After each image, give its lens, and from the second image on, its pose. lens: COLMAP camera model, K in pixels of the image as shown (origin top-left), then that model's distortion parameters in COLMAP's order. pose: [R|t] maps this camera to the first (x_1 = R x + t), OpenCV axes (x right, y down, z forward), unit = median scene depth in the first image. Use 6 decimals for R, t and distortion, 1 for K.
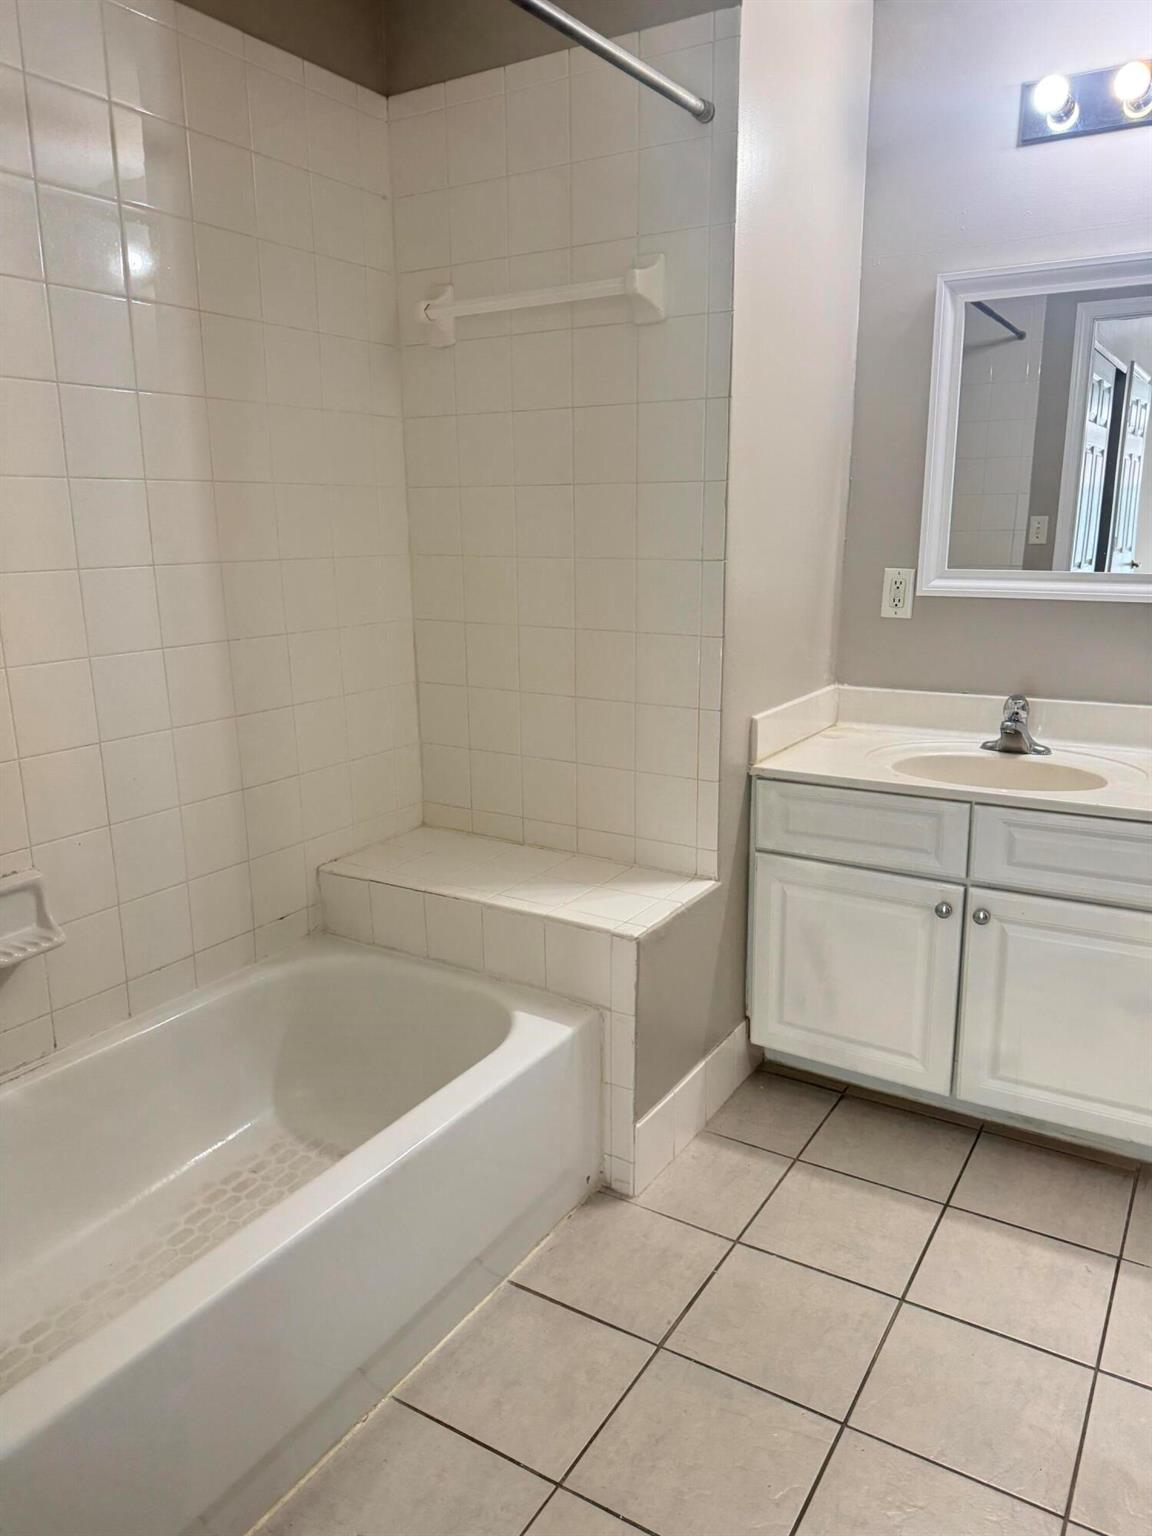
lens RADIAL K [[1121.8, 0, 576.0], [0, 1121.8, 768.0], [0, 0, 1]] dist [0.098840, -0.100969]
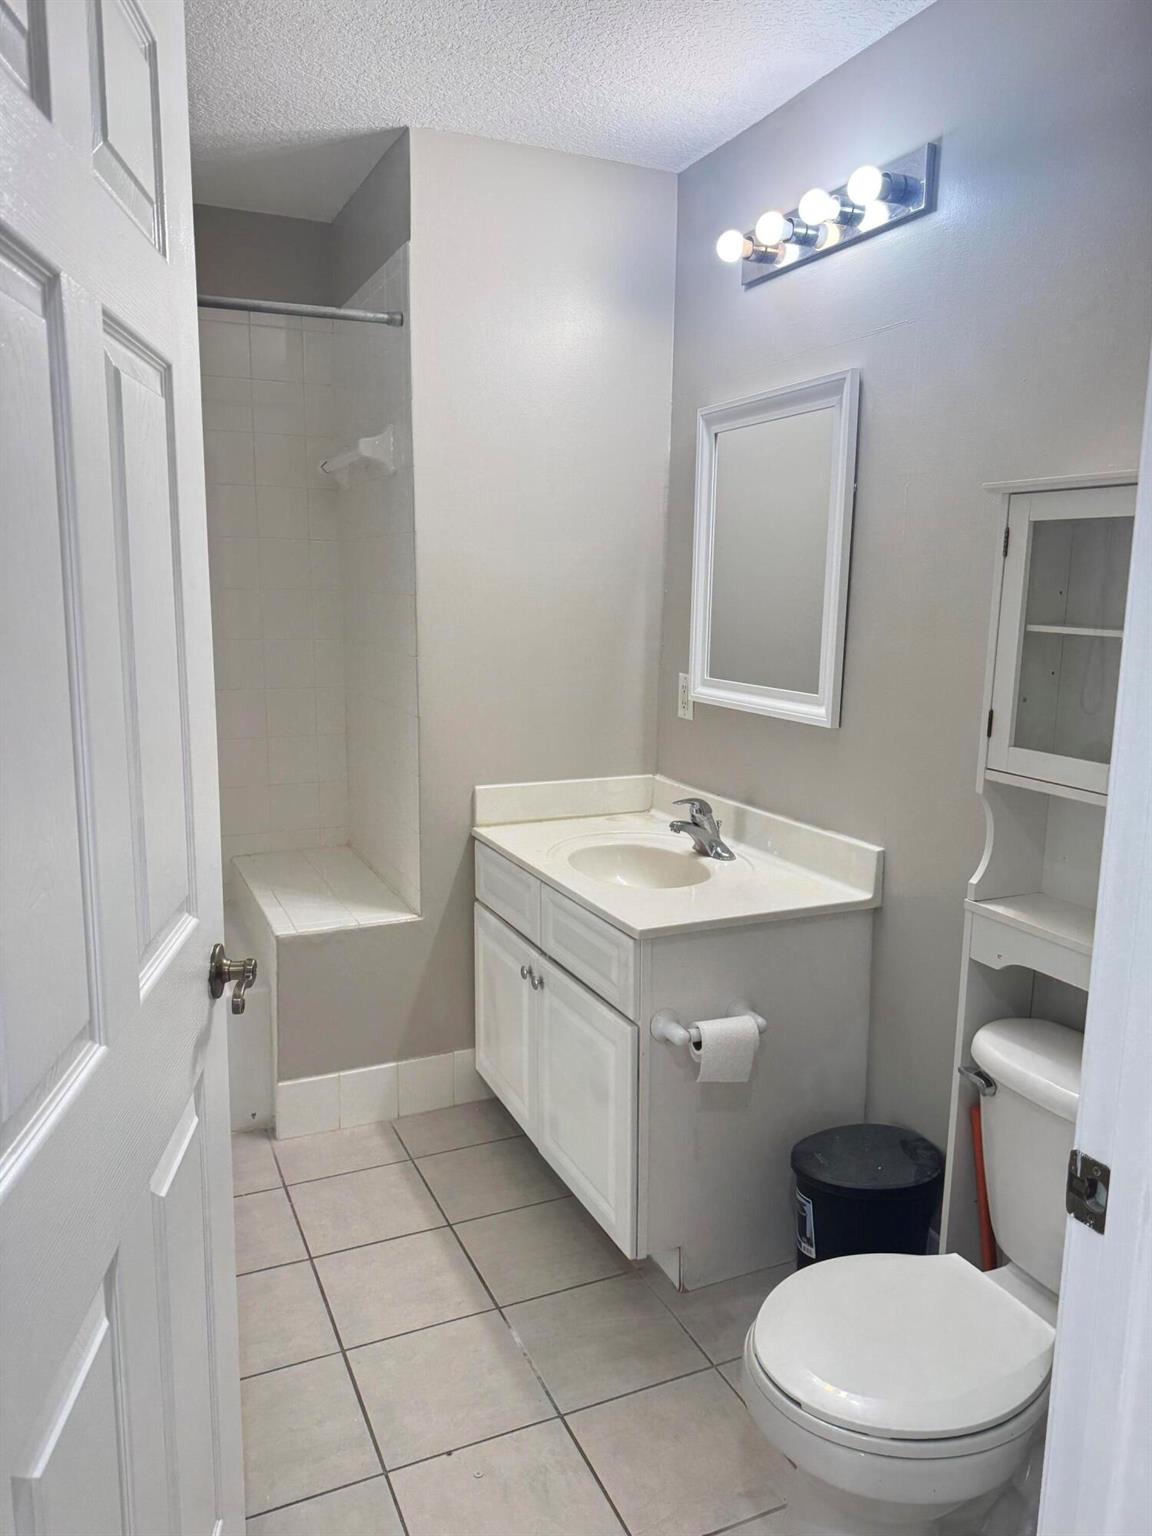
lens RADIAL K [[1121.8, 0, 576.0], [0, 1121.8, 768.0], [0, 0, 1]] dist [0.098840, -0.100969]
pose [[0.812868, 0.109903, -0.571985, 0.923177], [-0.144635, 0.989365, -0.015446, -0.062951], [0.564204, 0.095284, 0.820119, 0.082013]]
